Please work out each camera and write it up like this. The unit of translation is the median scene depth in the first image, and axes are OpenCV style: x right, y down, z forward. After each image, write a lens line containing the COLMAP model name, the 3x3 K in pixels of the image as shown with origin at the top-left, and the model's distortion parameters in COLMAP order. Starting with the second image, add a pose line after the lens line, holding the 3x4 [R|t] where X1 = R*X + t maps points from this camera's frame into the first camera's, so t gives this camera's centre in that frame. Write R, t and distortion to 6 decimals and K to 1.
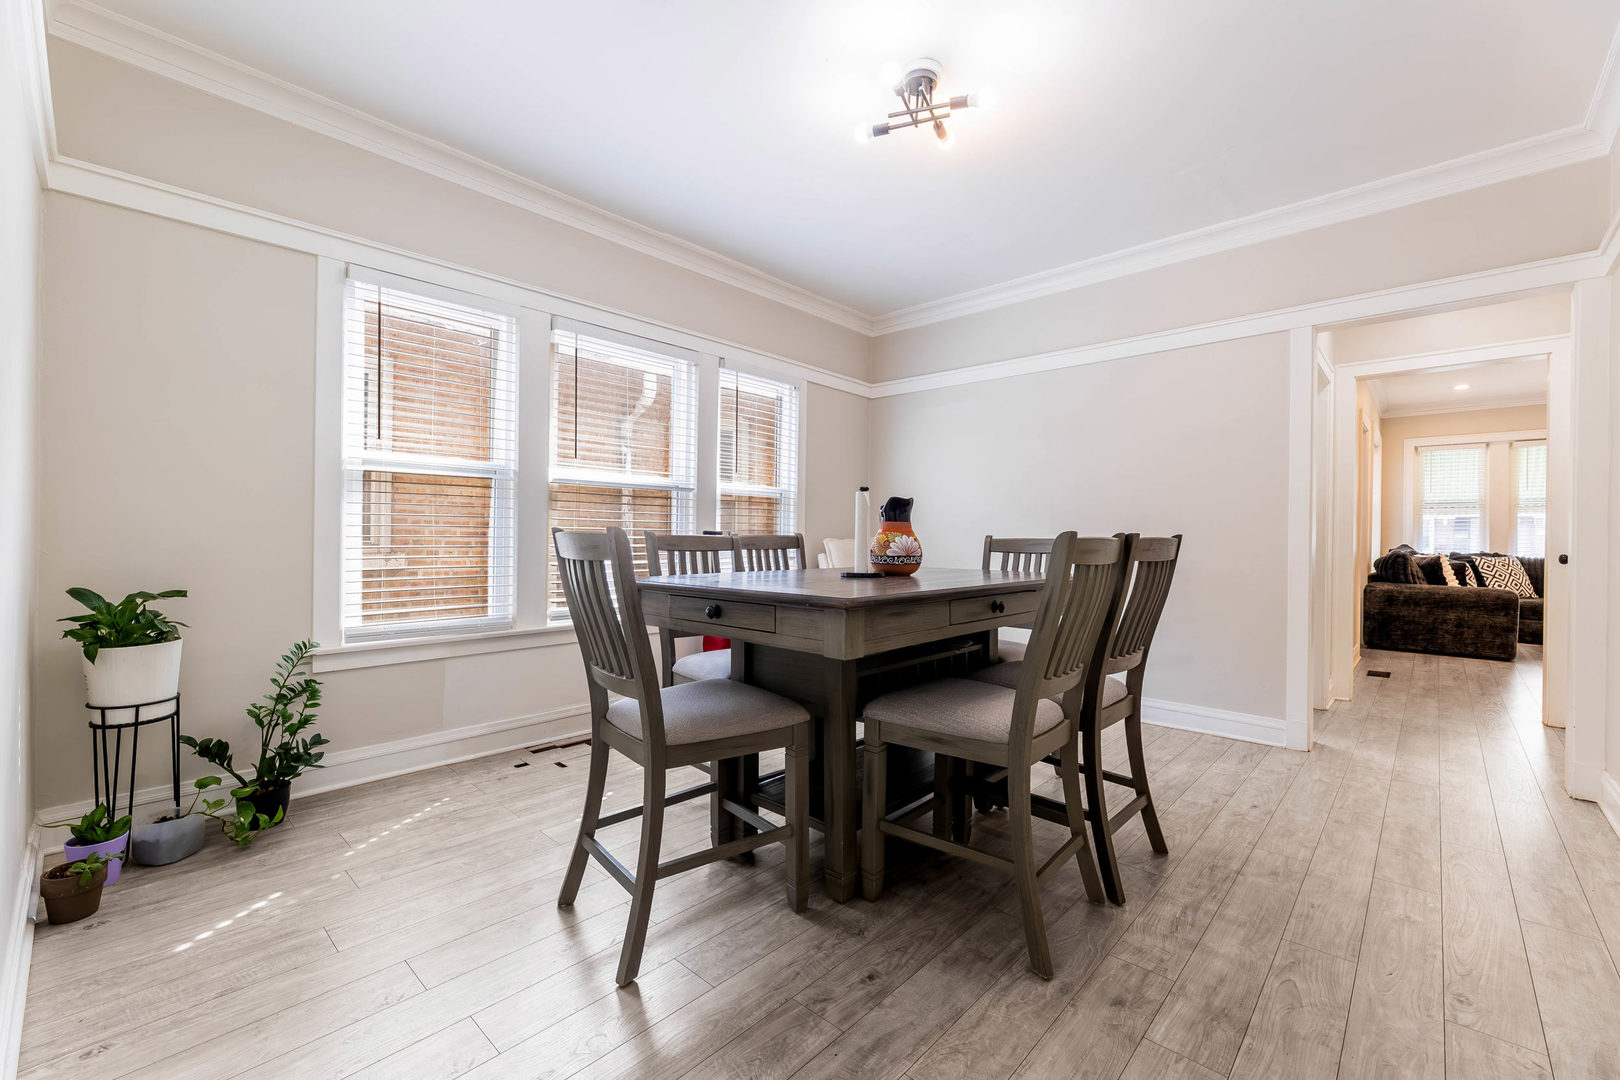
lens RADIAL K [[665.4, 0, 812.0], [0, 665.4, 541.1], [0, 0, 1]] dist [-0.001243, -0.000184]
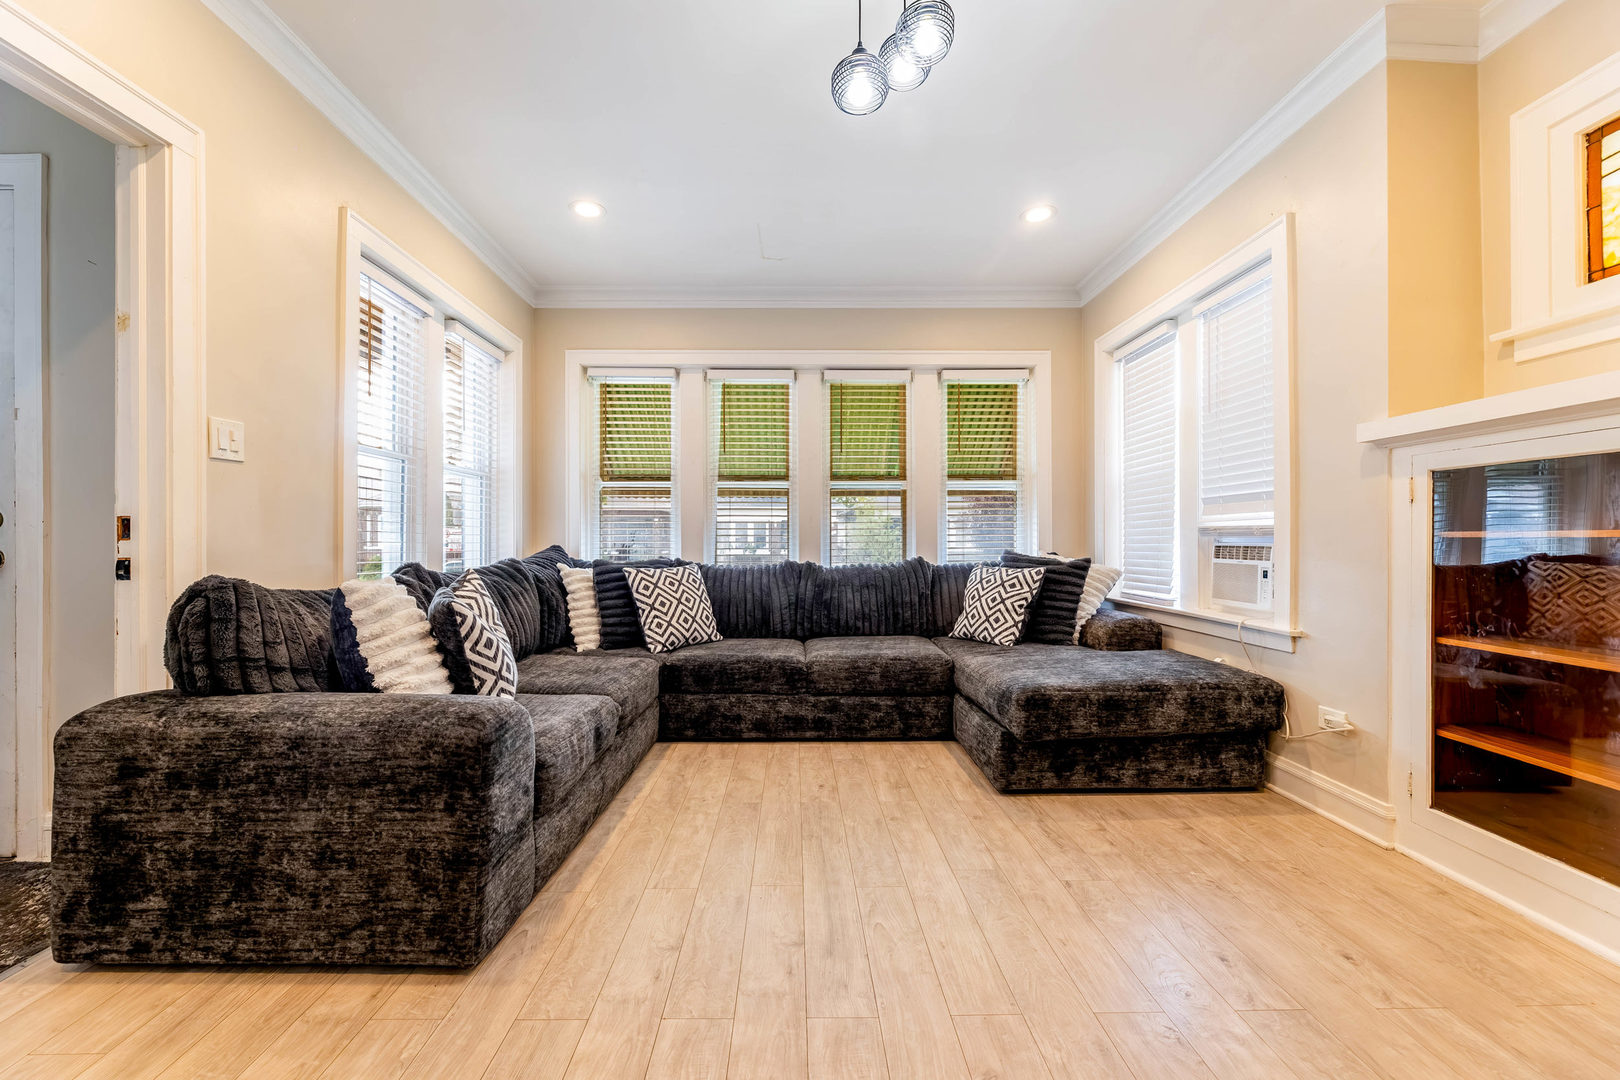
lens RADIAL K [[665.4, 0, 806.9], [0, 665.4, 540.4], [0, 0, 1]] dist [-0.001243, -0.000184]
pose [[0.710808, -0.001475, 0.703384, 0.922344], [0.002907, 0.999995, -0.000840, 0.003324], [-0.703380, 0.002642, 0.710809, 0.679740]]
